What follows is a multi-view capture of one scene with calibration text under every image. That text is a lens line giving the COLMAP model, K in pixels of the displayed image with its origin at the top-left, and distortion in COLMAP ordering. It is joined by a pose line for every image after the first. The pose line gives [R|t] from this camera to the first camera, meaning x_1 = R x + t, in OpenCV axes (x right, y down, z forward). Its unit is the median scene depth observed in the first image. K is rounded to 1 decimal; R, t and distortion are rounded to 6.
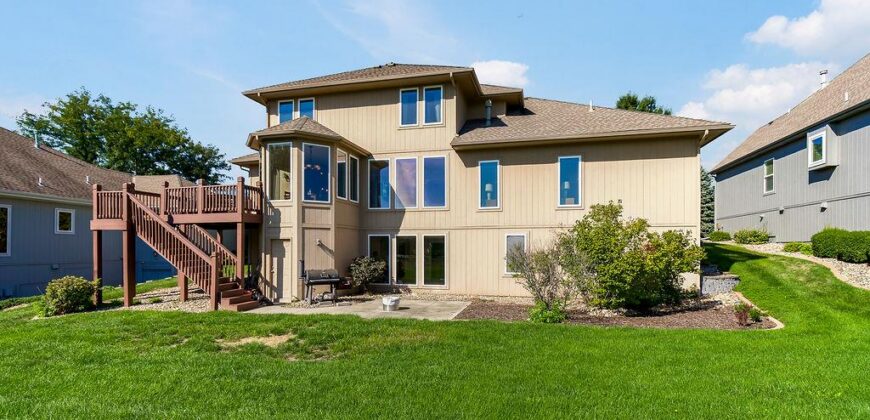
lens RADIAL K [[404.8, 0, 434.4], [0, 404.8, 195.4], [0, 0, 1]] dist [0.015237, 0.000937]
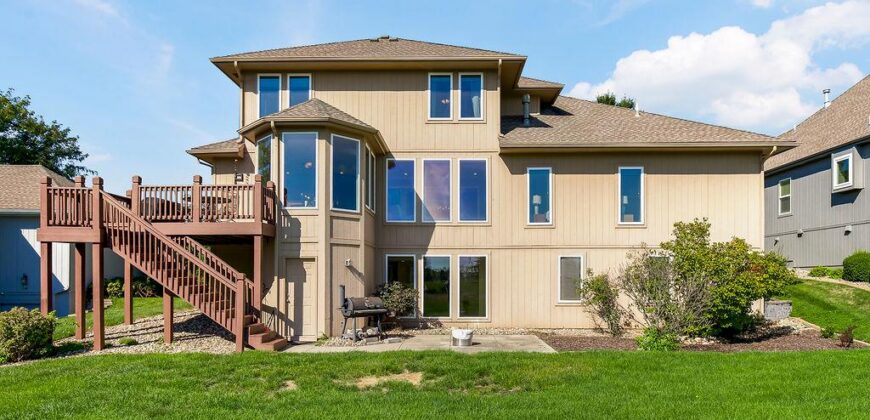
lens RADIAL K [[538.6, 0, 435.0], [0, 538.6, 200.5], [0, 0, 1]] dist [0.004786, -0.002647]
pose [[0.974872, 0.032114, 0.220438, -0.330830], [-0.028884, 0.999423, -0.017857, 0.009097], [-0.220885, 0.011041, 0.975237, -0.042434]]
